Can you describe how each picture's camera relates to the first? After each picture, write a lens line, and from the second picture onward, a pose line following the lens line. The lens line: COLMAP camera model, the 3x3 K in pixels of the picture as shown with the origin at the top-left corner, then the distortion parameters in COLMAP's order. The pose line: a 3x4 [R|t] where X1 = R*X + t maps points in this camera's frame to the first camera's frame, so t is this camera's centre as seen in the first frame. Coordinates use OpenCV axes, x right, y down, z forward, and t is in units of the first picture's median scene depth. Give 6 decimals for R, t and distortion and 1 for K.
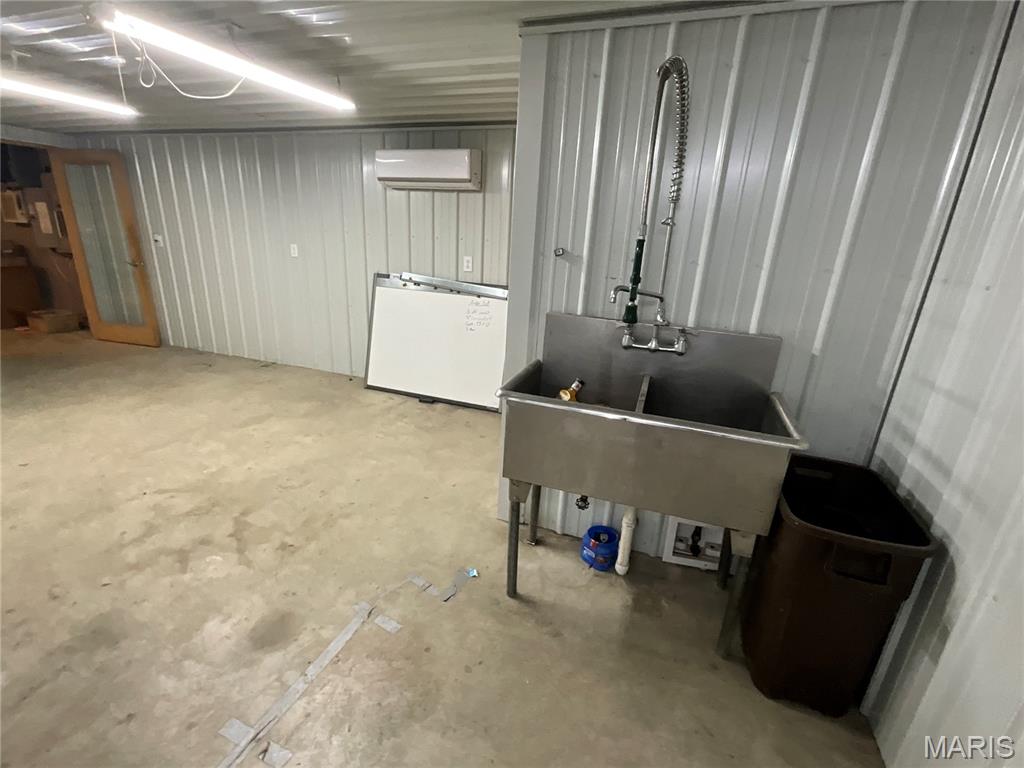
lens RADIAL K [[462.6, 0, 513.2], [0, 462.6, 385.9], [0, 0, 1]] dist [-0.011603, 0.004671]
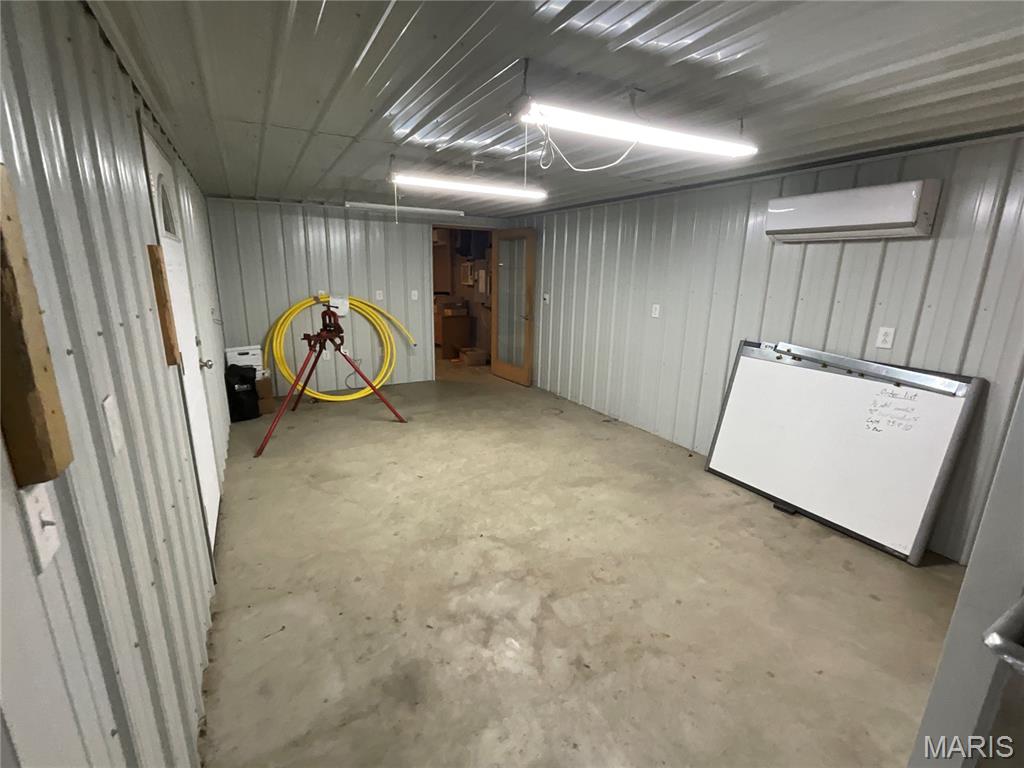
lens RADIAL K [[462.6, 0, 508.7], [0, 462.6, 384.3], [0, 0, 1]] dist [-0.011603, 0.004671]
pose [[0.744108, 0.126329, -0.656007, -0.058371], [-0.194240, 0.980447, -0.031520, -0.061762], [0.639198, 0.150877, 0.754097, 0.113355]]
